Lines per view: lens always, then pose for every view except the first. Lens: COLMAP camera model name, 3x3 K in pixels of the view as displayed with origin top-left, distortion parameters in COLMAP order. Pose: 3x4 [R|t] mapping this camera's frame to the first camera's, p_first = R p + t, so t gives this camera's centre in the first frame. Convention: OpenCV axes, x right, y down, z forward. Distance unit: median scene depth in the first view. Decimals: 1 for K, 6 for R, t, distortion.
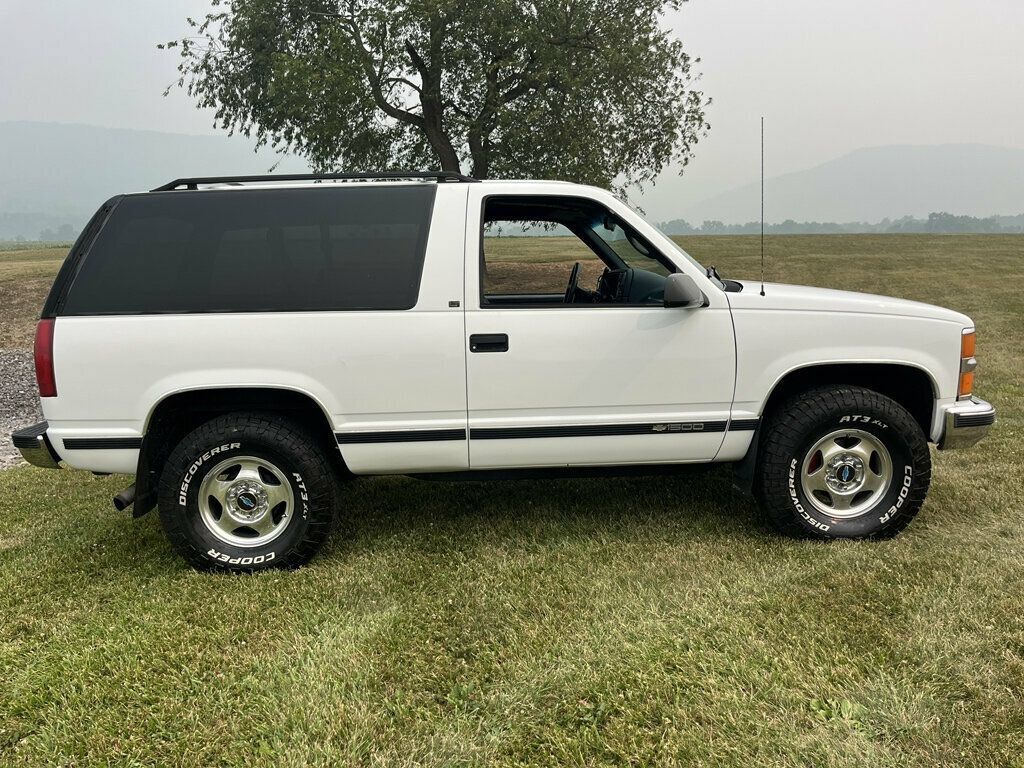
lens RADIAL K [[783.0, 0, 517.3], [0, 783.0, 387.1], [0, 0, 1]] dist [0.071067, -0.098944]
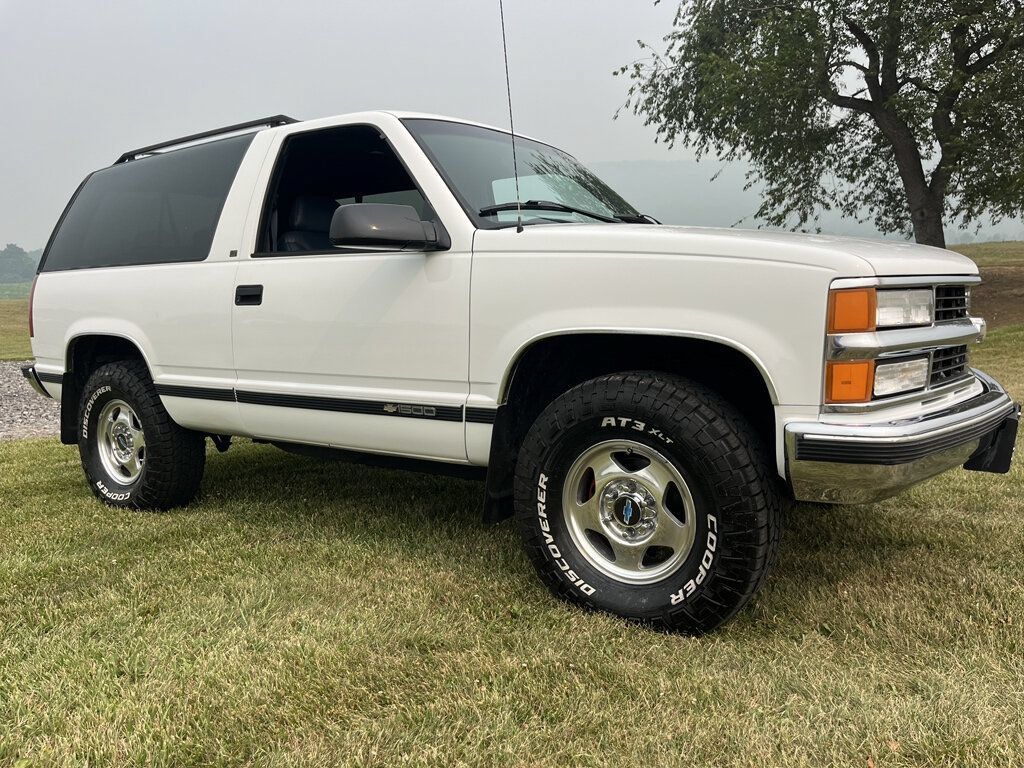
lens RADIAL K [[783.0, 0, 508.8], [0, 783.0, 378.6], [0, 0, 1]] dist [0.071067, -0.098944]
pose [[0.791244, 0.067843, -0.607726, 0.715120], [-0.087197, 0.996188, -0.002320, 0.014166], [0.605252, 0.054828, 0.794143, 0.443624]]
